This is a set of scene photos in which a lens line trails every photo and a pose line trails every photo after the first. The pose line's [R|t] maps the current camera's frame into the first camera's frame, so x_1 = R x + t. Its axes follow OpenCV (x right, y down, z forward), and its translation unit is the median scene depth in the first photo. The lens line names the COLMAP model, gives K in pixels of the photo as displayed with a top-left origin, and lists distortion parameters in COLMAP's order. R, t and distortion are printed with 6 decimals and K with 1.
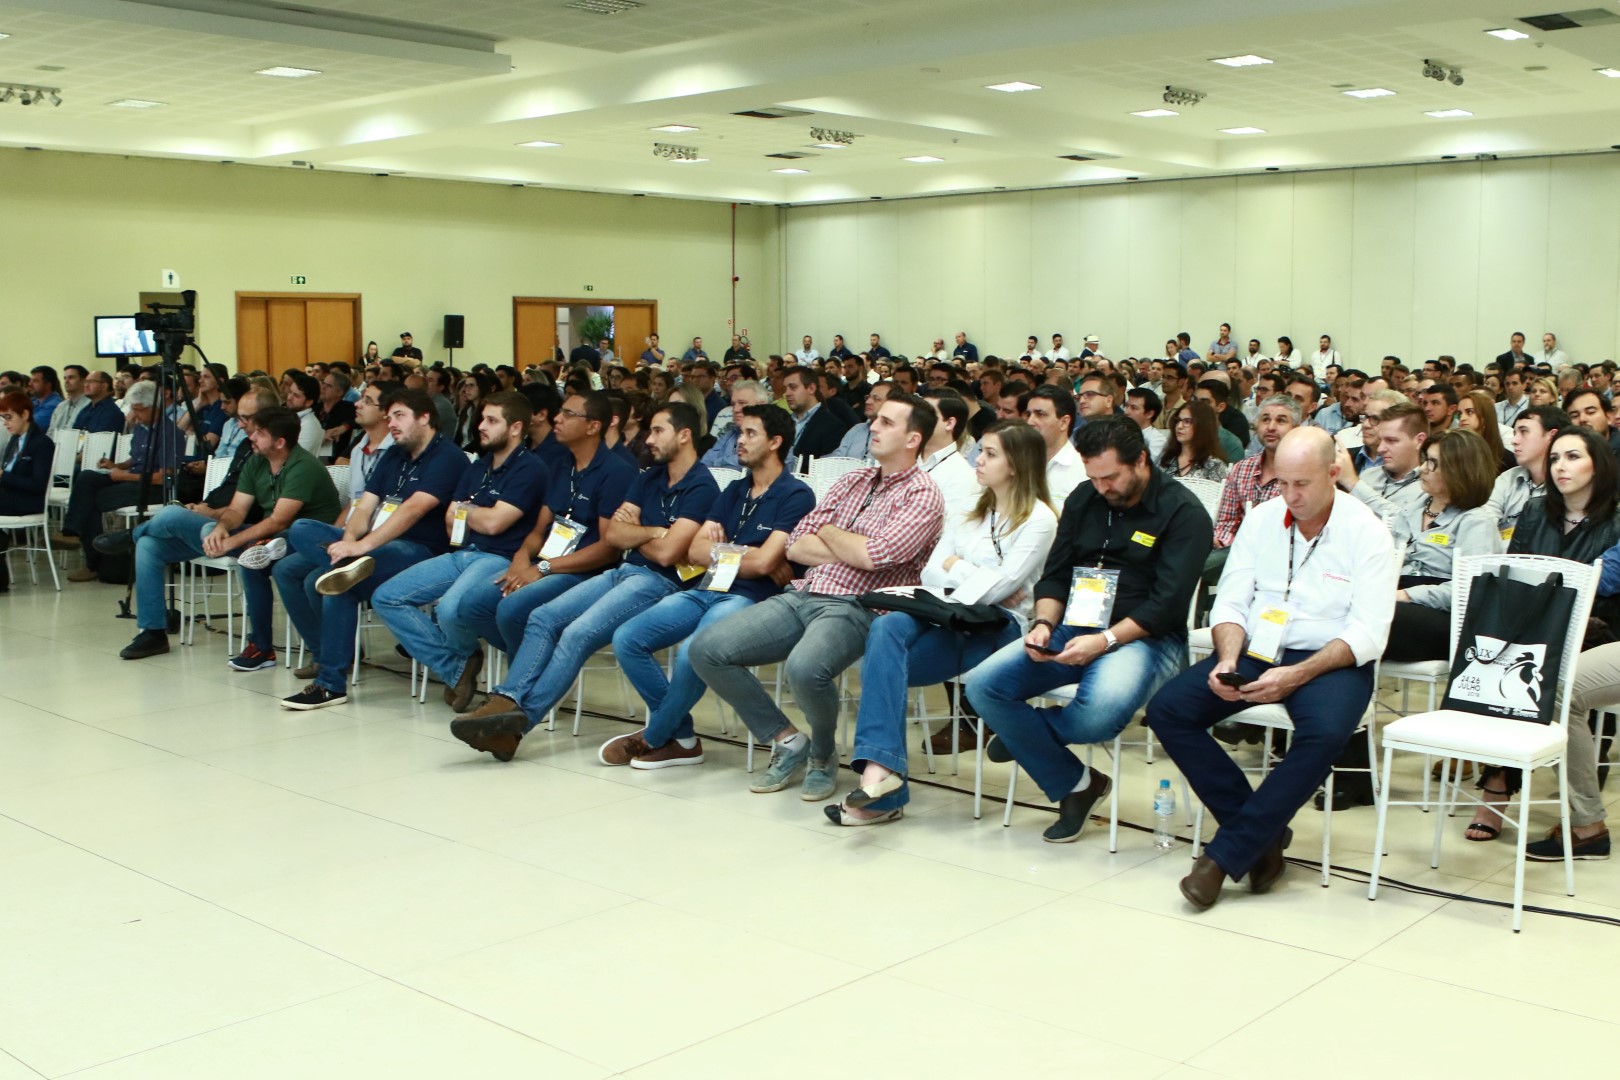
lens RADIAL K [[1788.3, 0, 810.0], [0, 1788.3, 540.0], [0, 0, 1]] dist [-0.085077, -0.013820]
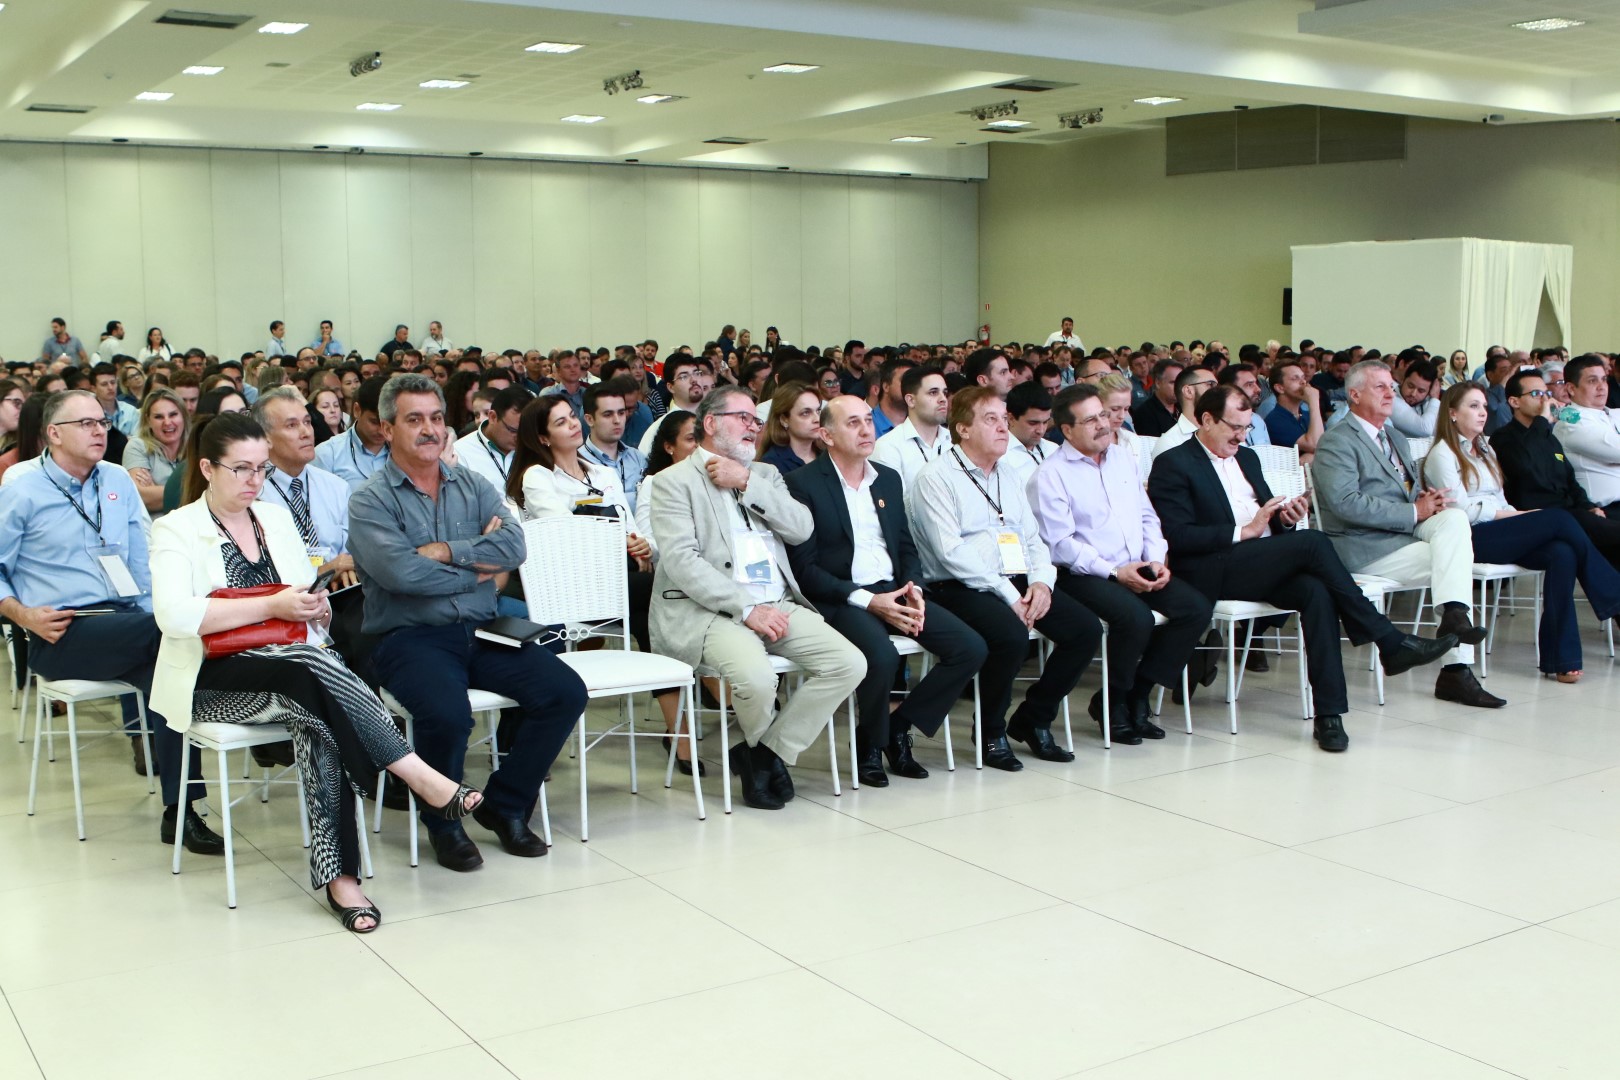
lens RADIAL K [[1788.3, 0, 810.0], [0, 1788.3, 540.0], [0, 0, 1]] dist [-0.085077, -0.013820]
pose [[0.270493, -0.108805, 0.956554, -0.566734], [0.111605, 0.990438, 0.081100, -0.045570], [-0.956231, 0.084820, 0.280050, 0.471850]]
